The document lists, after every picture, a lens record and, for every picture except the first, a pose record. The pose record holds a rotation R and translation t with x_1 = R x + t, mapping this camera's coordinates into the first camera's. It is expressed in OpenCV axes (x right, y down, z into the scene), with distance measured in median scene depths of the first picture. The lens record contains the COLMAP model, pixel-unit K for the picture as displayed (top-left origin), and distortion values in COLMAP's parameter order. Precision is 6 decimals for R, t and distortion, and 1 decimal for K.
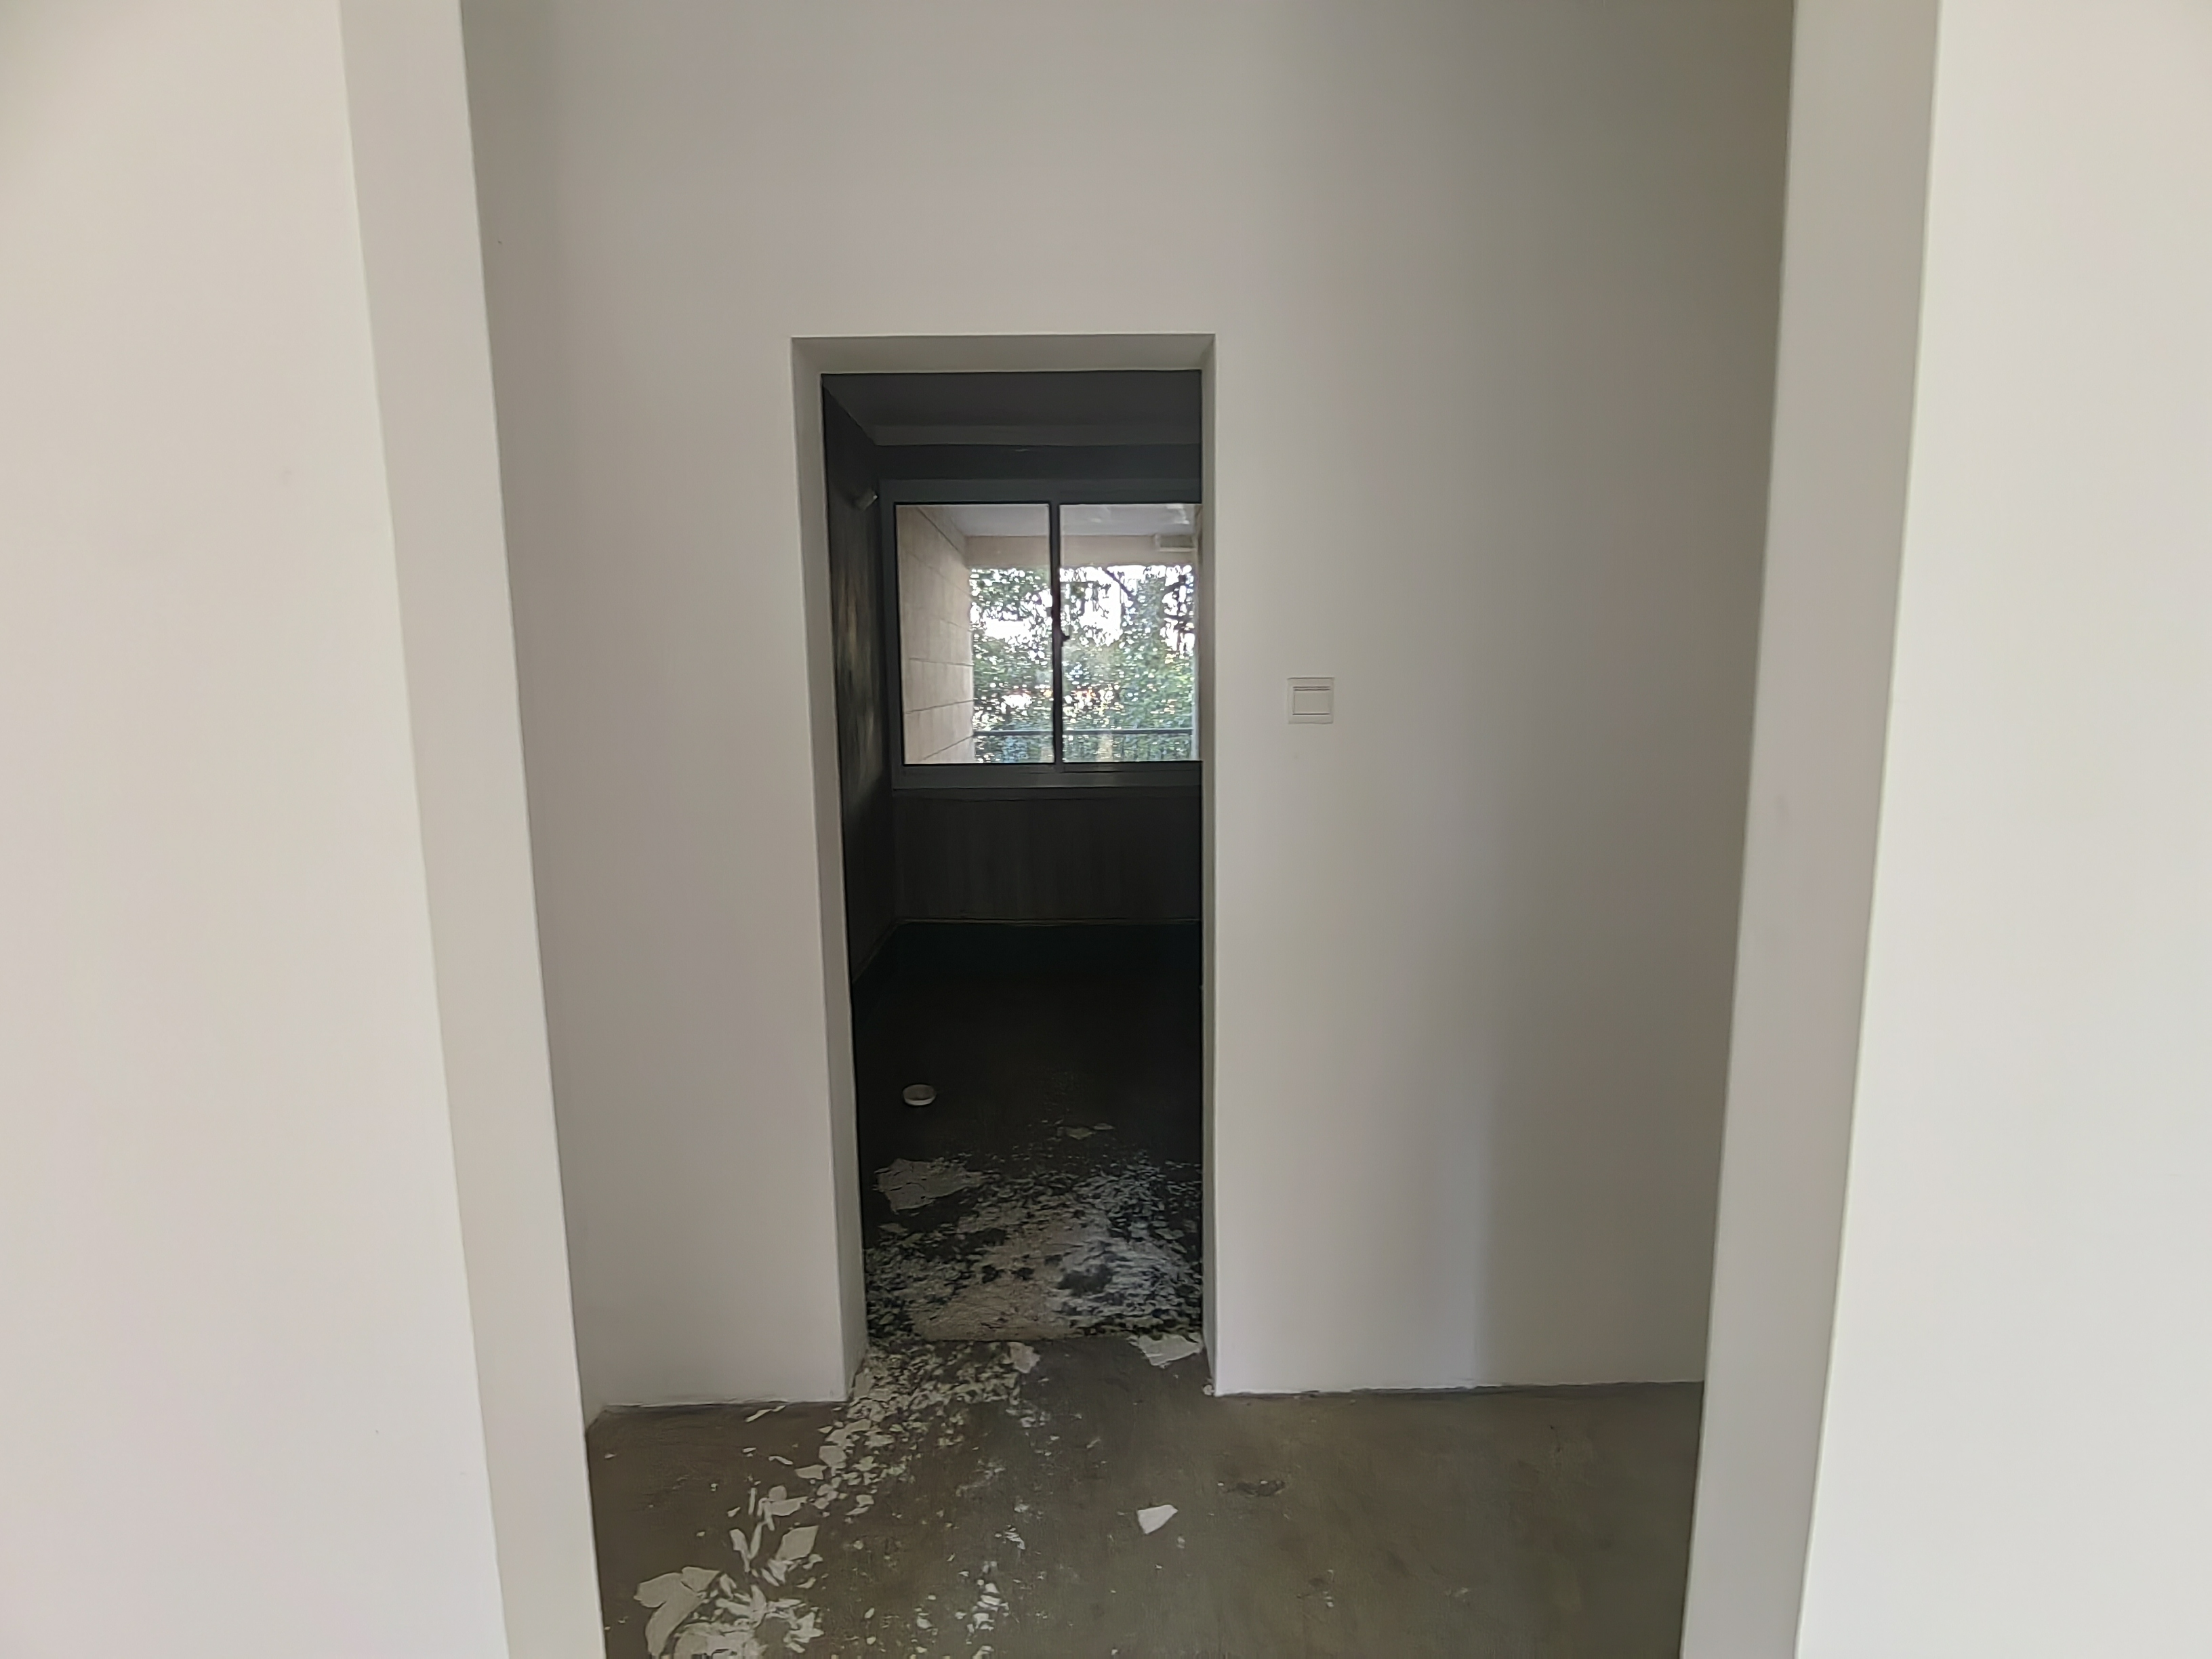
lens RADIAL K [[1030.5, 0, 1106.0], [0, 1030.5, 829.5], [0, 0, 1]] dist [-0.000230, -0.000008]
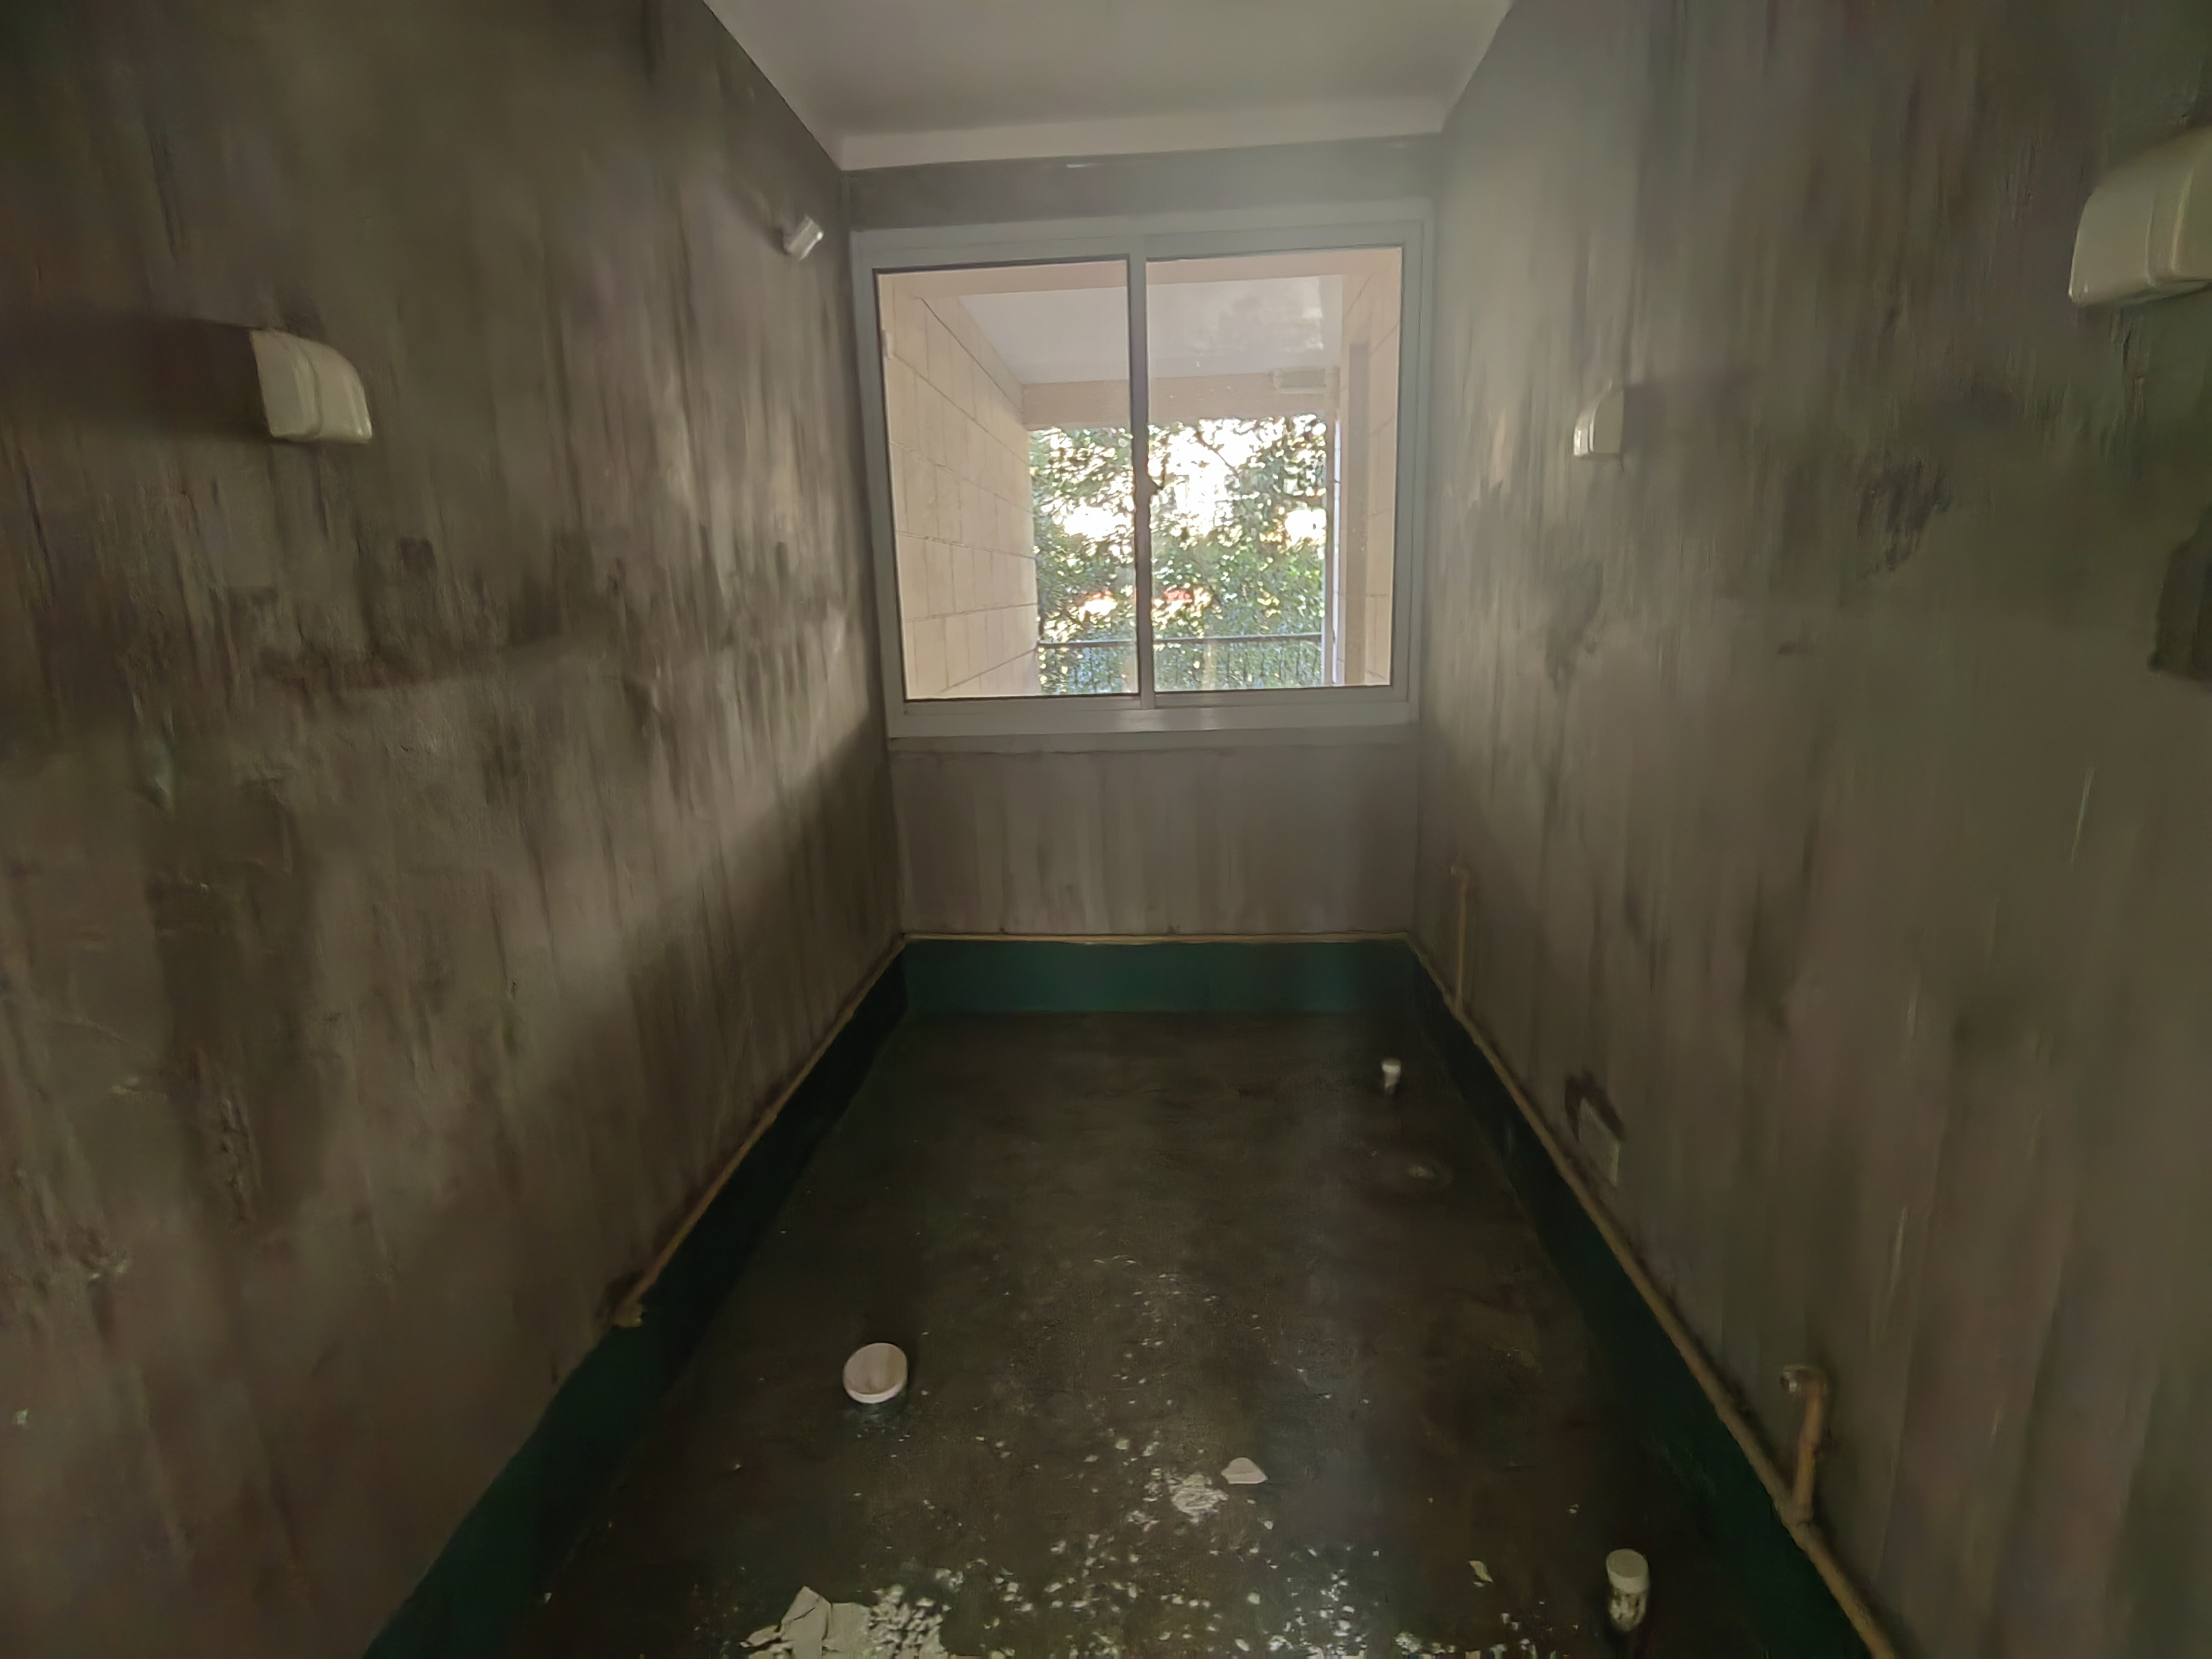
lens RADIAL K [[1091.5, 0, 1106.0], [0, 1091.5, 829.5], [0, 0, 1]] dist [-0.000208, -0.000028]
pose [[0.996405, -0.004134, -0.084611, -0.005683], [0.010634, 0.997012, 0.076515, -0.013307], [0.084042, -0.077140, 0.993472, 0.130488]]
